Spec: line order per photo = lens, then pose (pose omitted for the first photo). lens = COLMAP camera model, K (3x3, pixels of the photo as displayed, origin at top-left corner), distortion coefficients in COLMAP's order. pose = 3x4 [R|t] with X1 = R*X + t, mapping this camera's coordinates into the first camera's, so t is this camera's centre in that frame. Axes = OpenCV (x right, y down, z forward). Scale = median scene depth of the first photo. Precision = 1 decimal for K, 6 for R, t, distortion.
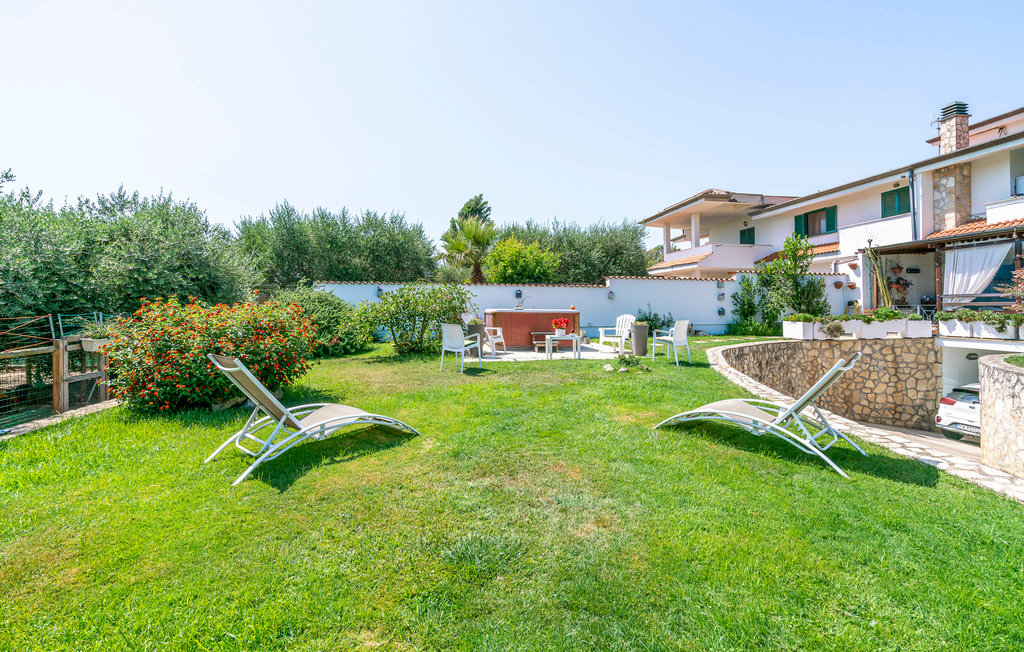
lens RADIAL K [[467.9, 0, 512.4], [0, 467.9, 321.5], [0, 0, 1]] dist [-0.014797, 0.001592]
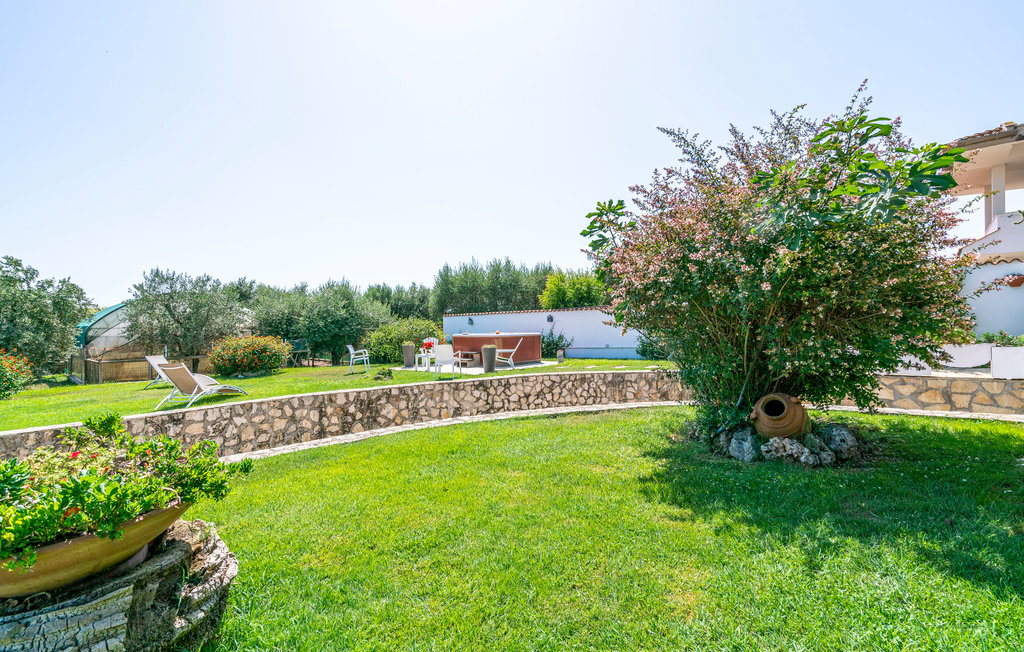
lens RADIAL K [[467.9, 0, 508.2], [0, 467.9, 327.5], [0, 0, 1]] dist [-0.014797, 0.001592]
pose [[0.603973, -0.021851, -0.796705, 0.811329], [-0.000663, 0.999610, -0.027919, -0.004720], [0.797004, 0.017391, 0.603723, 0.219812]]
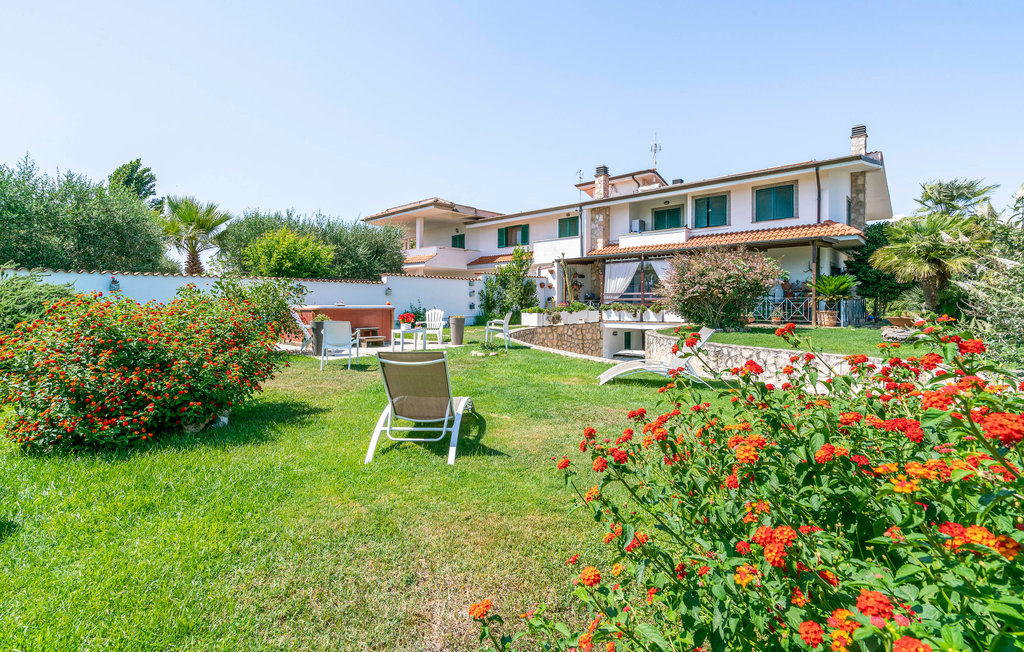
lens RADIAL K [[467.9, 0, 511.4], [0, 467.9, 318.2], [0, 0, 1]] dist [-0.014797, 0.001592]
pose [[0.775733, -0.025857, 0.630531, -0.235517], [0.023621, 0.999650, 0.011932, -0.001727], [-0.630619, 0.005638, 0.776072, 0.007544]]
